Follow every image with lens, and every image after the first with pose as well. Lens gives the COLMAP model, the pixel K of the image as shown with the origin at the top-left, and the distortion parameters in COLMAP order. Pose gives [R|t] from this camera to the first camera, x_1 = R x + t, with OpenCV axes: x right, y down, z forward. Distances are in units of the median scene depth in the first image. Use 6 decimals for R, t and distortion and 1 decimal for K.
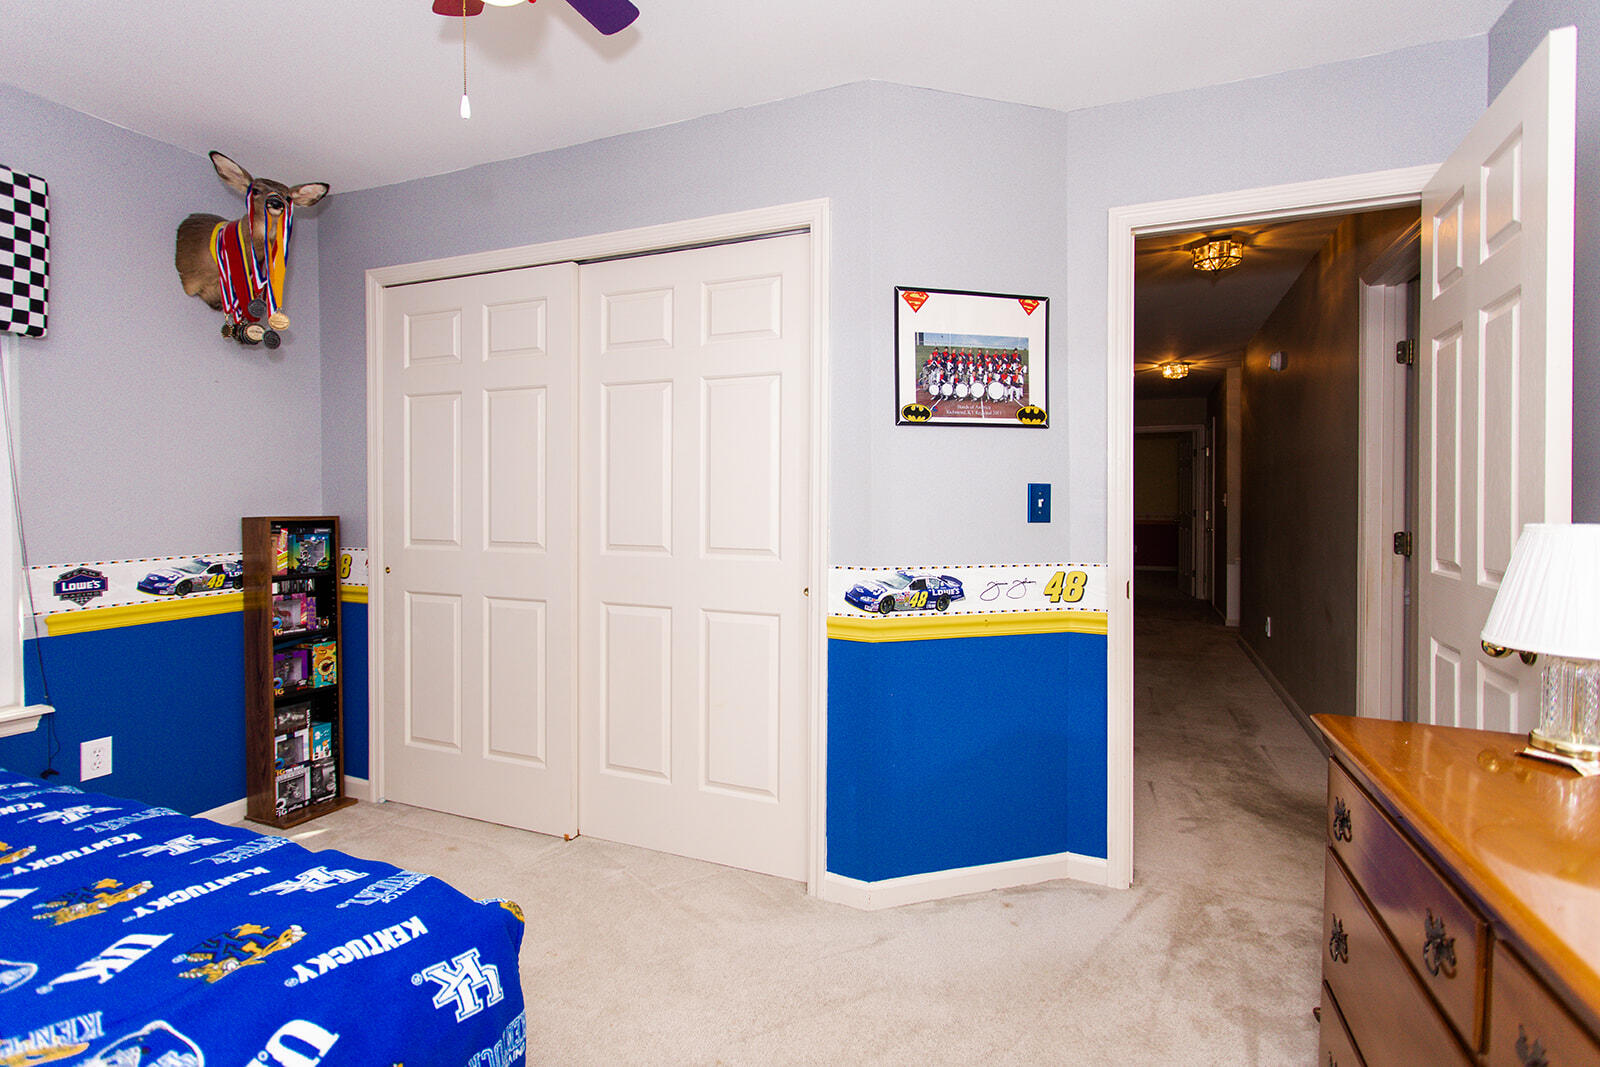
lens RADIAL K [[765.5, 0, 798.6], [0, 765.5, 502.6], [0, 0, 1]] dist [0.002456, -0.000231]
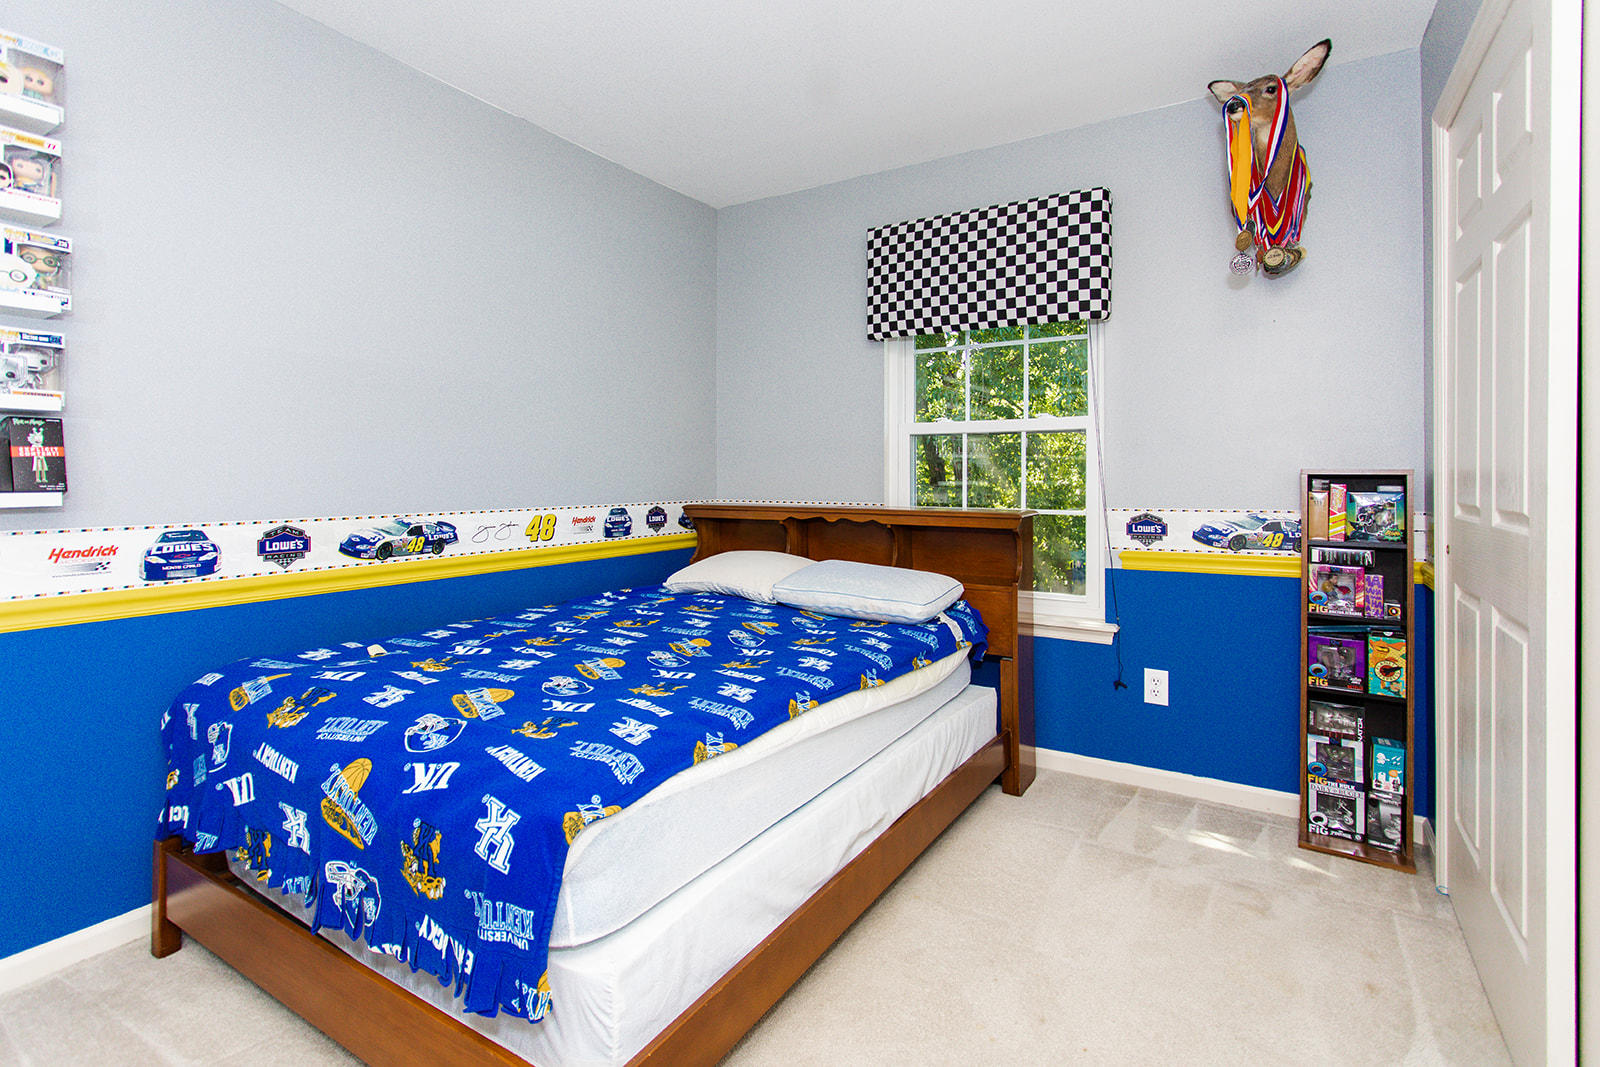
lens RADIAL K [[774.7, 0, 798.1], [0, 774.7, 475.2], [0, 0, 1]] dist [0.000014, -0.000006]
pose [[-0.166641, -0.003237, -0.986012, 0.238929], [-0.001591, 0.999994, -0.003014, 0.028995], [0.986016, 0.001067, -0.166645, 0.594892]]
